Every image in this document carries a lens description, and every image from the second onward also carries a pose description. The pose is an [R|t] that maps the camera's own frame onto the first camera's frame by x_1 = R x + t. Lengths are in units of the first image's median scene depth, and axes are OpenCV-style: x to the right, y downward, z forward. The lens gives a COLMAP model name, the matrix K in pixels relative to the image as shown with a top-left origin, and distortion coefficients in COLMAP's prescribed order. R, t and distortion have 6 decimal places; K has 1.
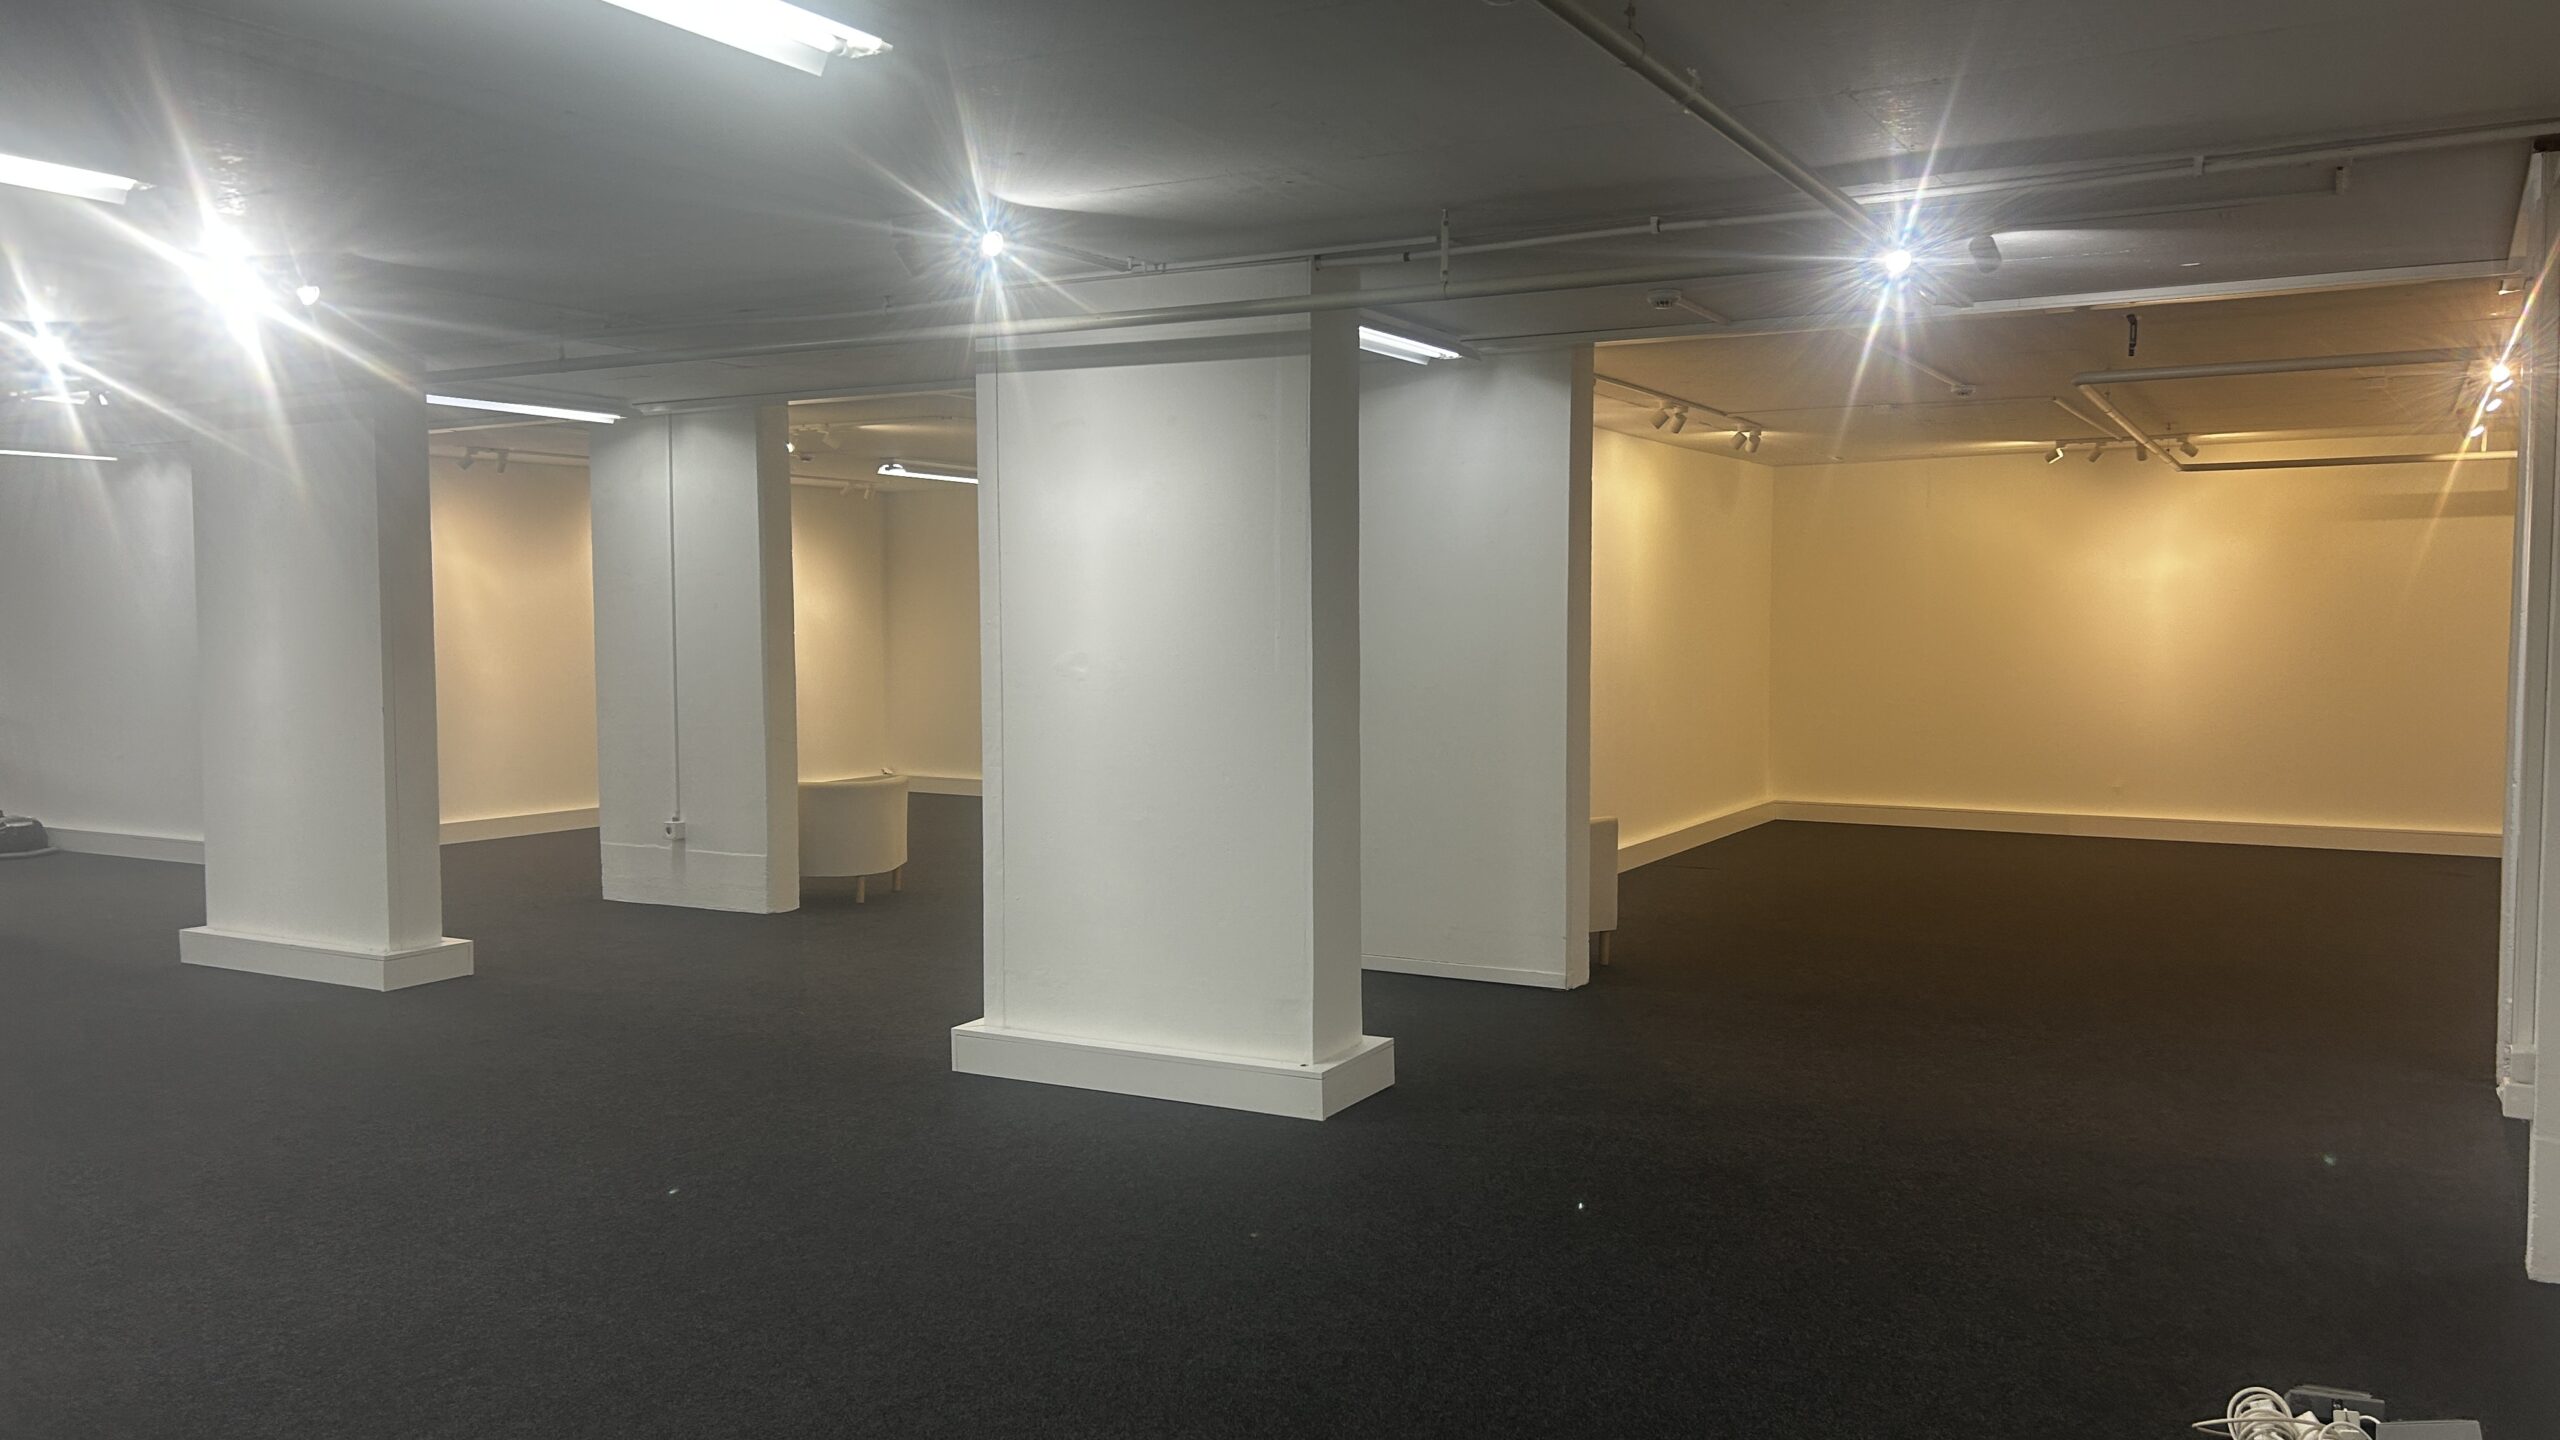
lens RADIAL K [[1934.3, 0, 1287.6], [0, 1934.3, 720.9], [0, 0, 1]] dist [0.058816, -0.078003]
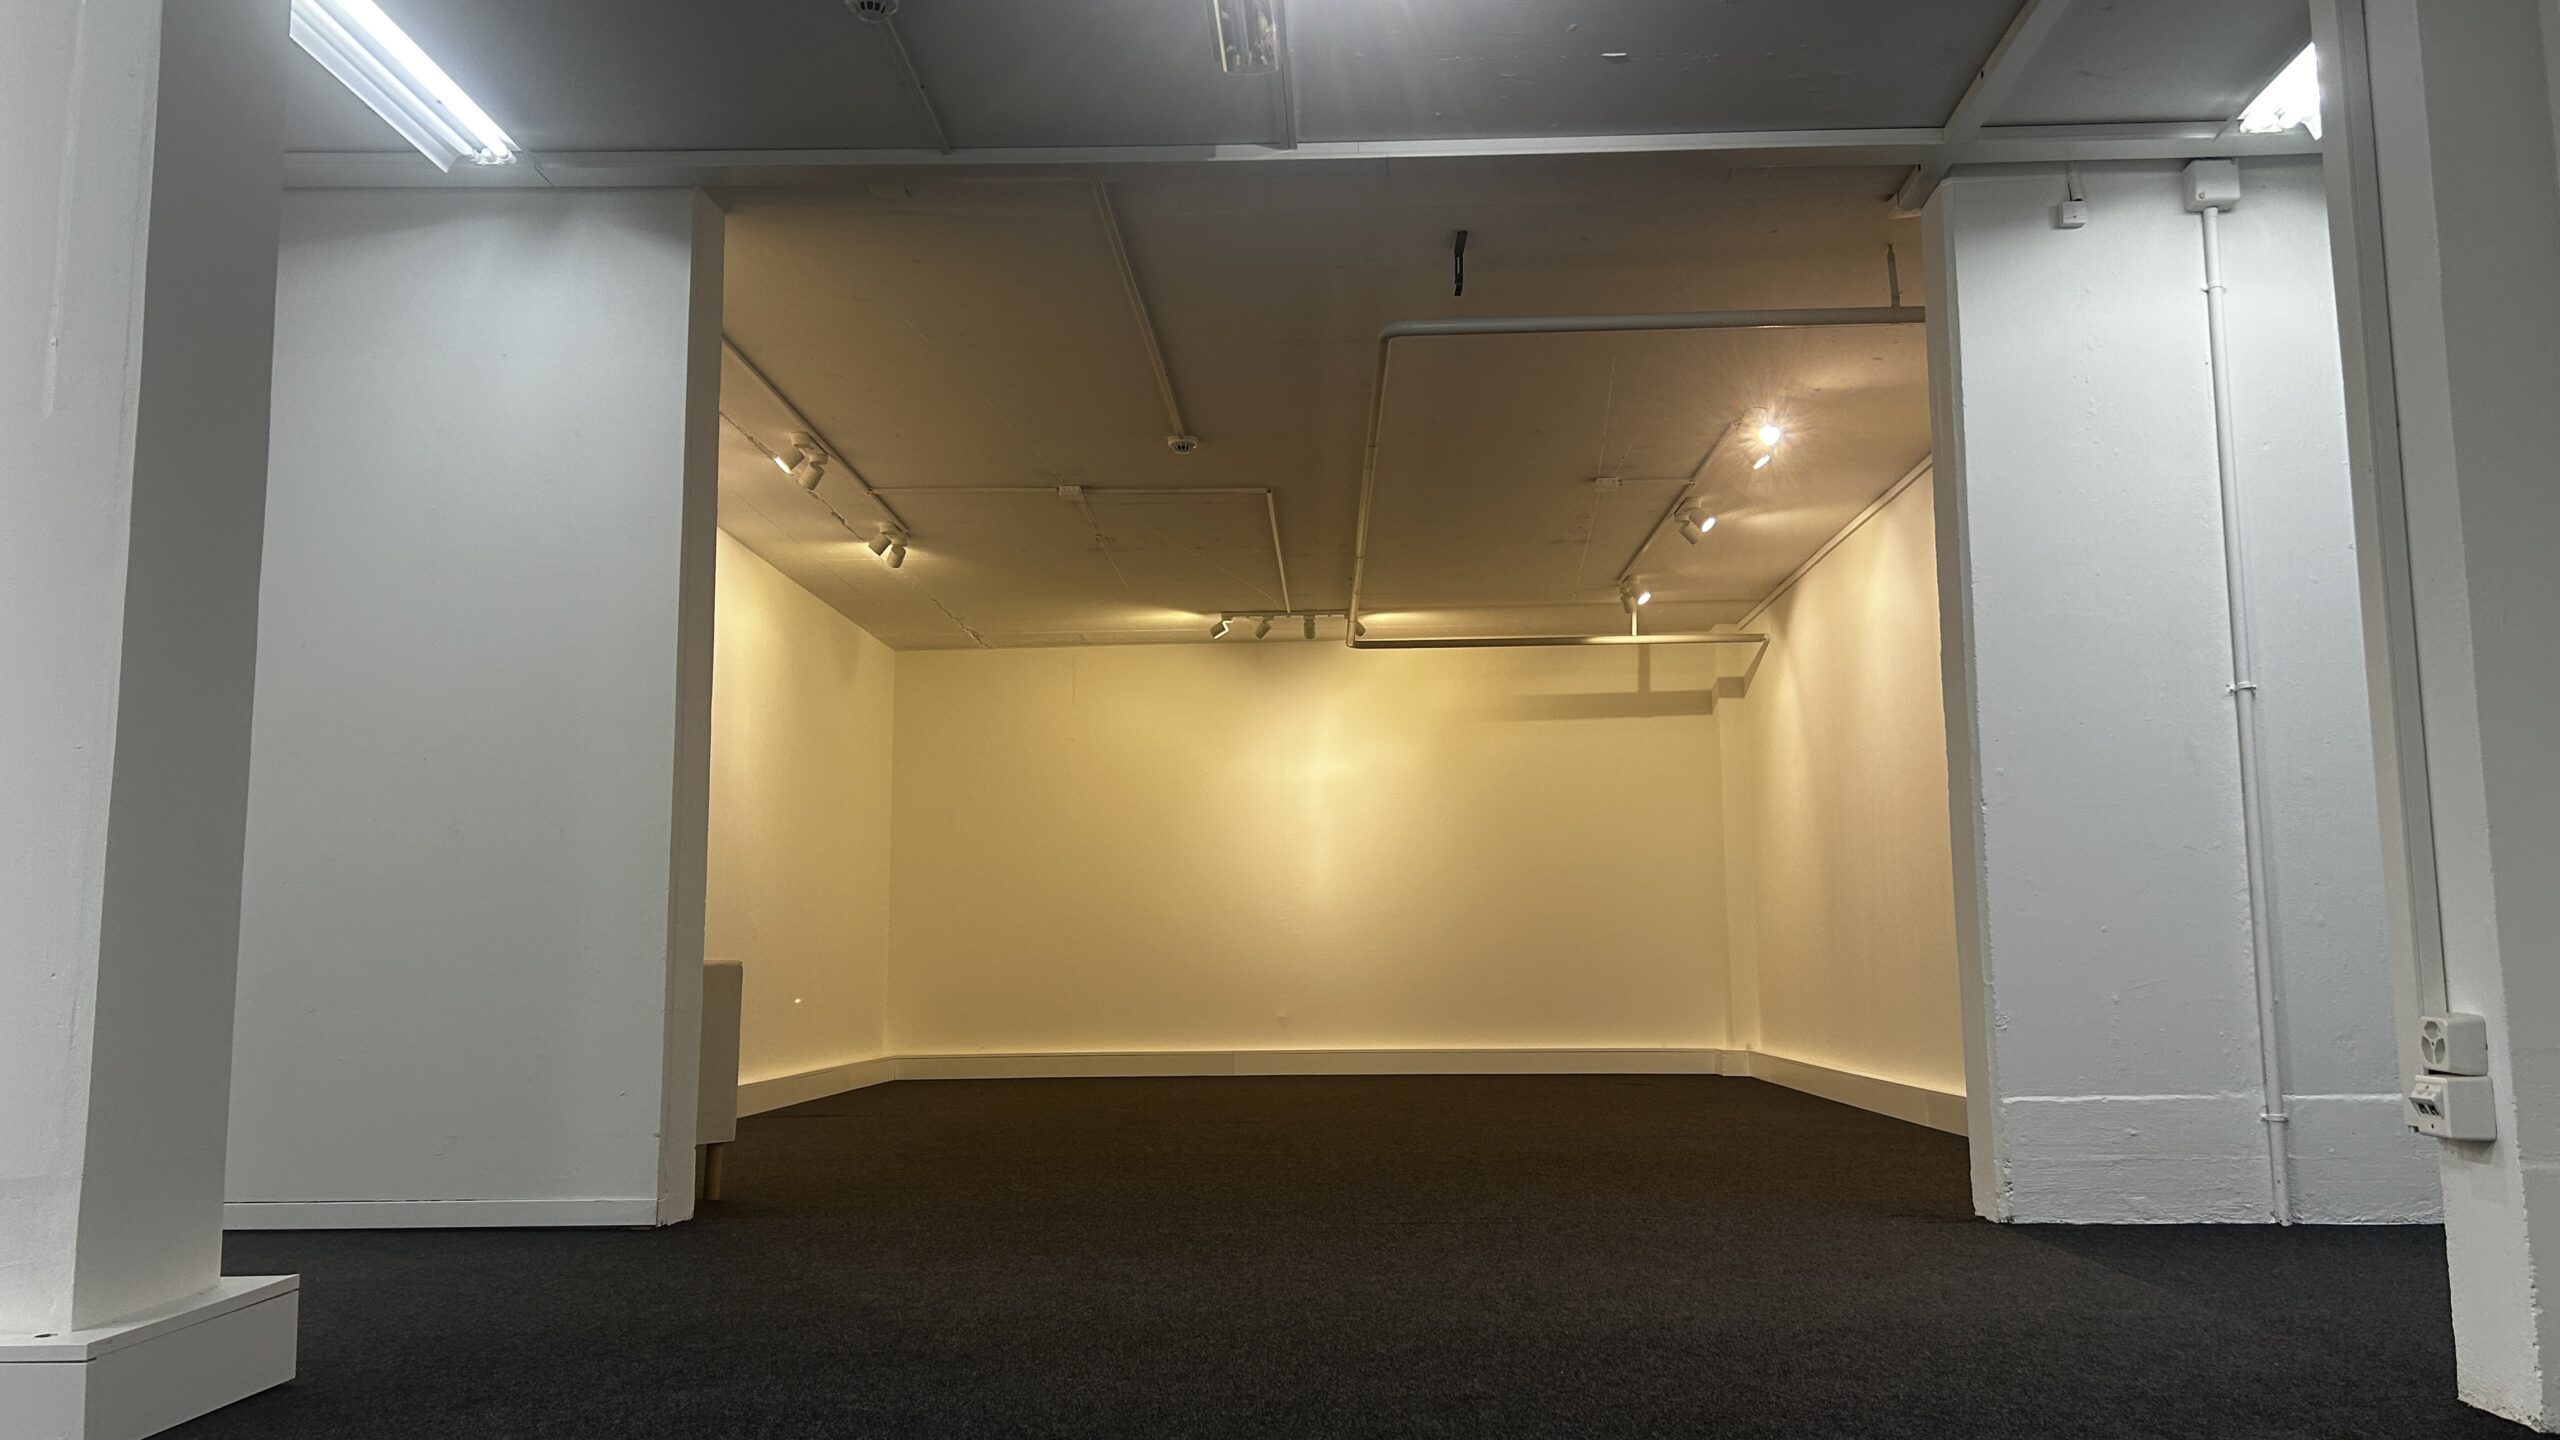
lens RADIAL K [[1934.3, 0, 1289.2], [0, 1934.3, 727.3], [0, 0, 1]] dist [0.058816, -0.078003]
pose [[0.886214, 0.054953, 0.460006, 0.030745], [0.028825, 0.984475, -0.173140, 0.089071], [-0.462379, 0.166699, 0.870871, 0.341097]]
